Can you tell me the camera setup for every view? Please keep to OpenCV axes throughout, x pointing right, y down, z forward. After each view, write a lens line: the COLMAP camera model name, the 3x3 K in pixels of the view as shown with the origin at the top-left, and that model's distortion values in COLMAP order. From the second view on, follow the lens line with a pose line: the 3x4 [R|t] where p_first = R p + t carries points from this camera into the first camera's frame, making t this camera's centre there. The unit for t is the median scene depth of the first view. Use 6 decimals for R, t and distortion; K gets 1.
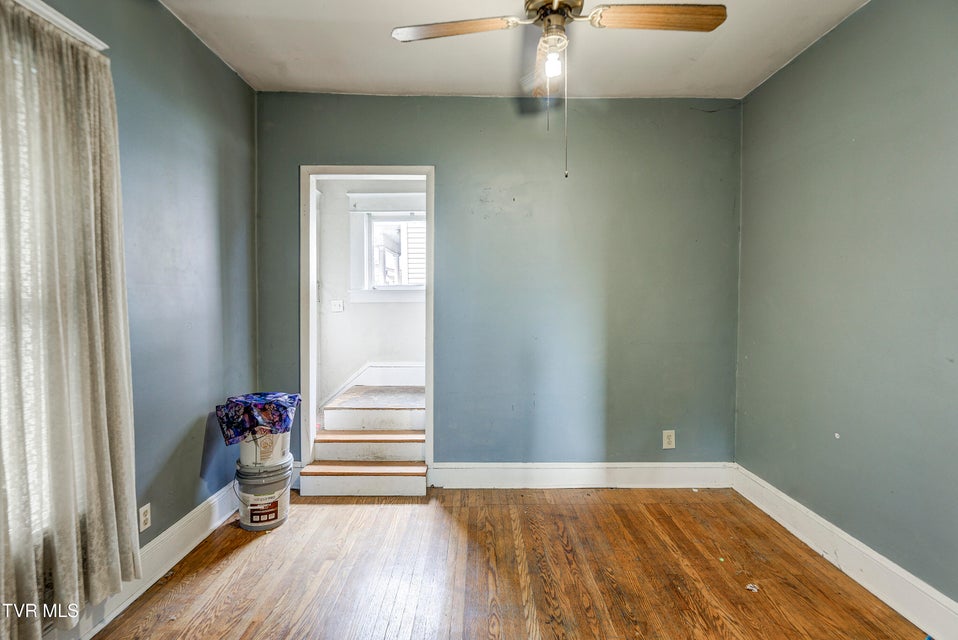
lens RADIAL K [[465.6, 0, 481.8], [0, 465.6, 321.2], [0, 0, 1]] dist [-0.015425, 0.001500]
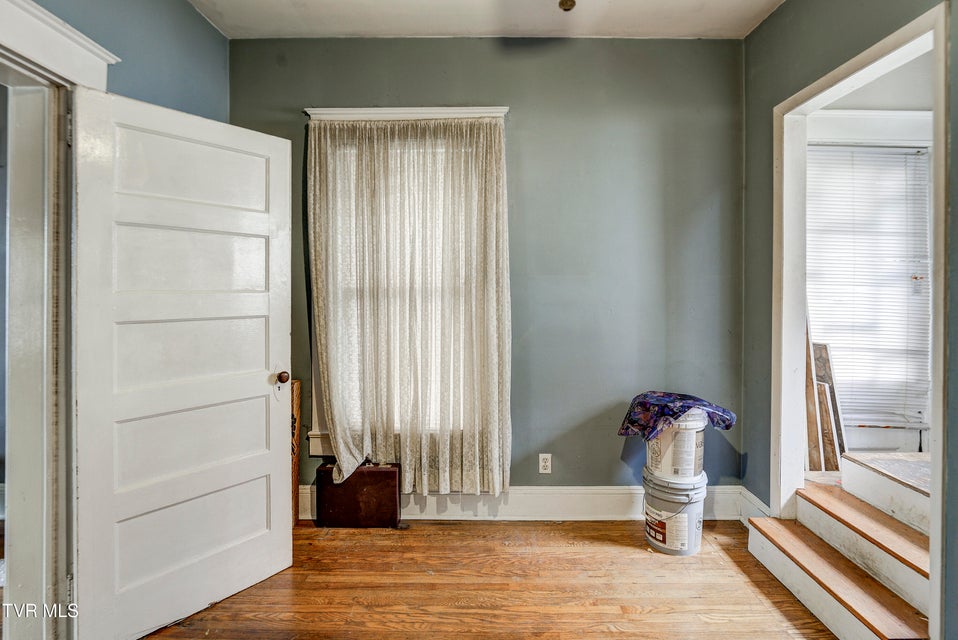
lens RADIAL K [[484.9, 0, 489.5], [0, 484.9, 294.6], [0, 0, 1]] dist [-0.005122, -0.000173]
pose [[-0.002563, 0.002722, -0.999993, 0.466004], [-0.051916, 0.998647, 0.002851, -0.018990], [0.998648, 0.051923, -0.002418, 0.678202]]
